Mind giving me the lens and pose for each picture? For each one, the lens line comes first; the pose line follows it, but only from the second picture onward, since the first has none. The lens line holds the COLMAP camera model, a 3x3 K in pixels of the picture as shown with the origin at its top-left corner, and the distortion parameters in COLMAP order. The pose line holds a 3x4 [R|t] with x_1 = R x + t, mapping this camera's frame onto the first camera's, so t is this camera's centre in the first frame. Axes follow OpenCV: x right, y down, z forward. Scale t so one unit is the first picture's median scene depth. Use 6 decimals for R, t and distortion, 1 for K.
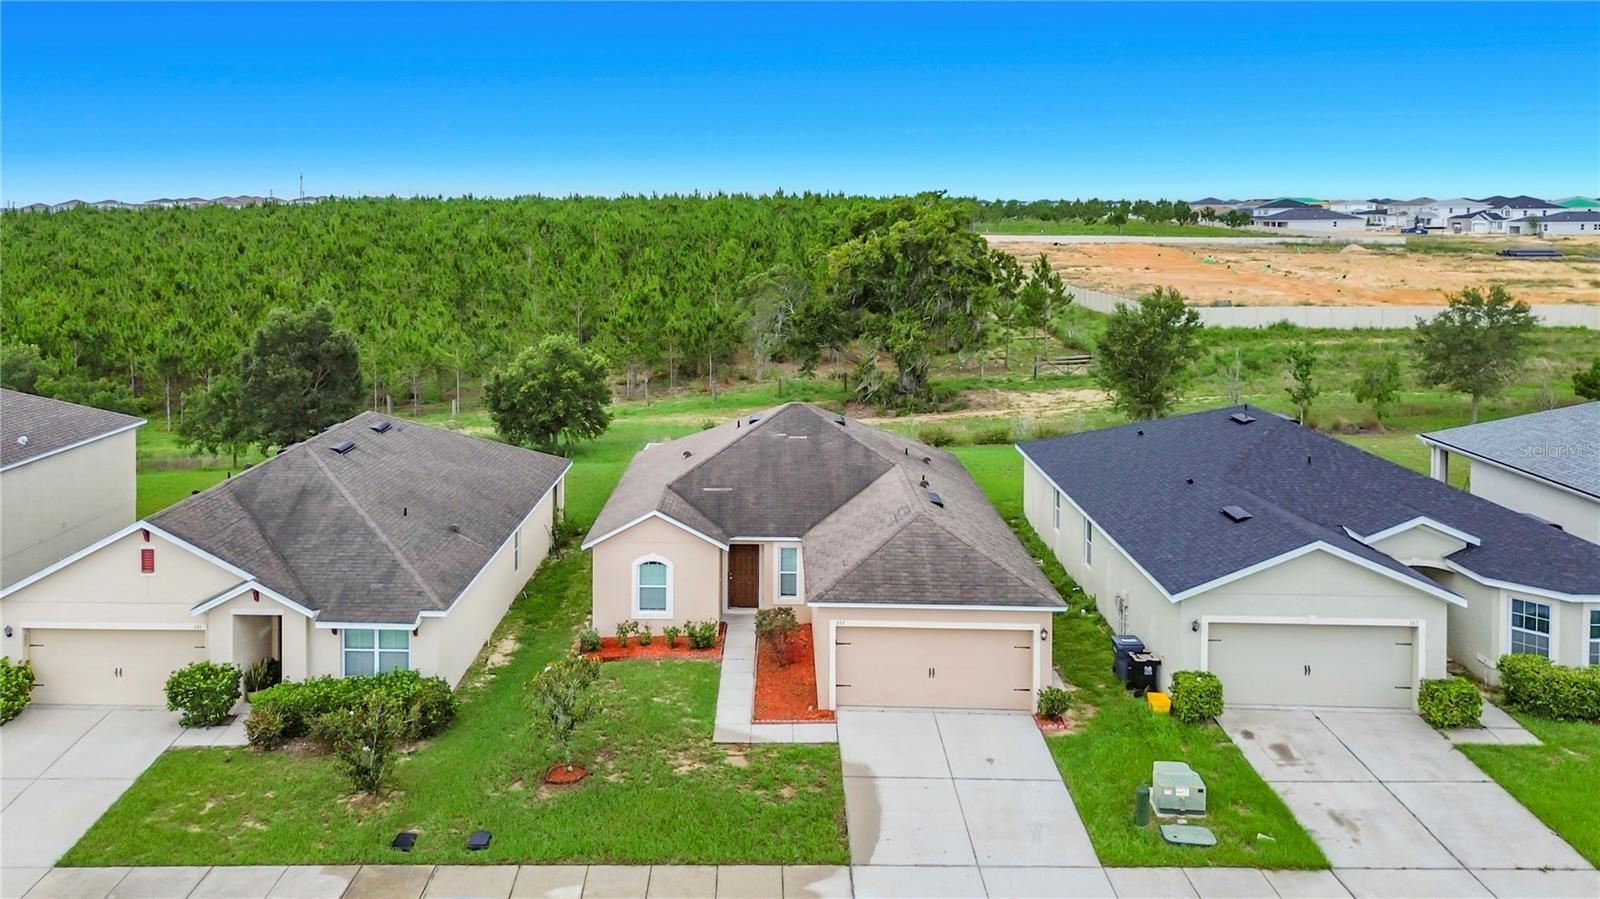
lens RADIAL K [[1190.8, 0, 704.5], [0, 1190.8, 281.1], [0, 0, 1]] dist [0.030848, -0.005124]
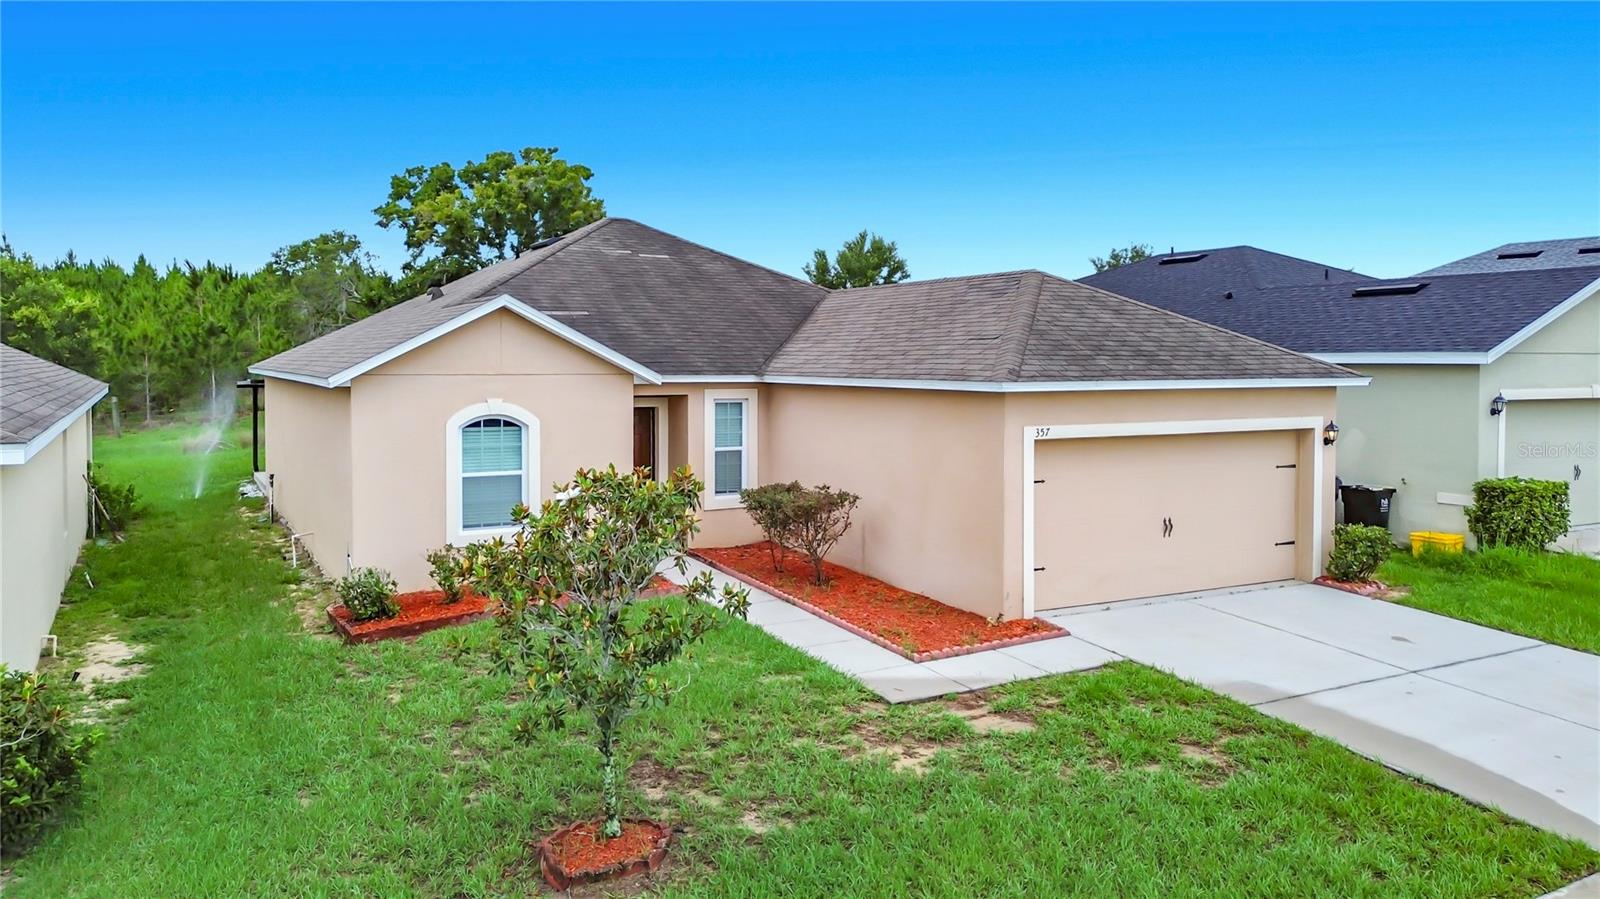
lens RADIAL K [[1151.9, 0, 781.5], [0, 1151.9, 447.4], [0, 0, 1]] dist [0.049428, -0.006538]
pose [[0.848797, -0.032221, 0.527736, -0.185842], [0.025953, 0.999477, 0.019282, 0.247626], [-0.528081, -0.002670, 0.849190, 0.589100]]
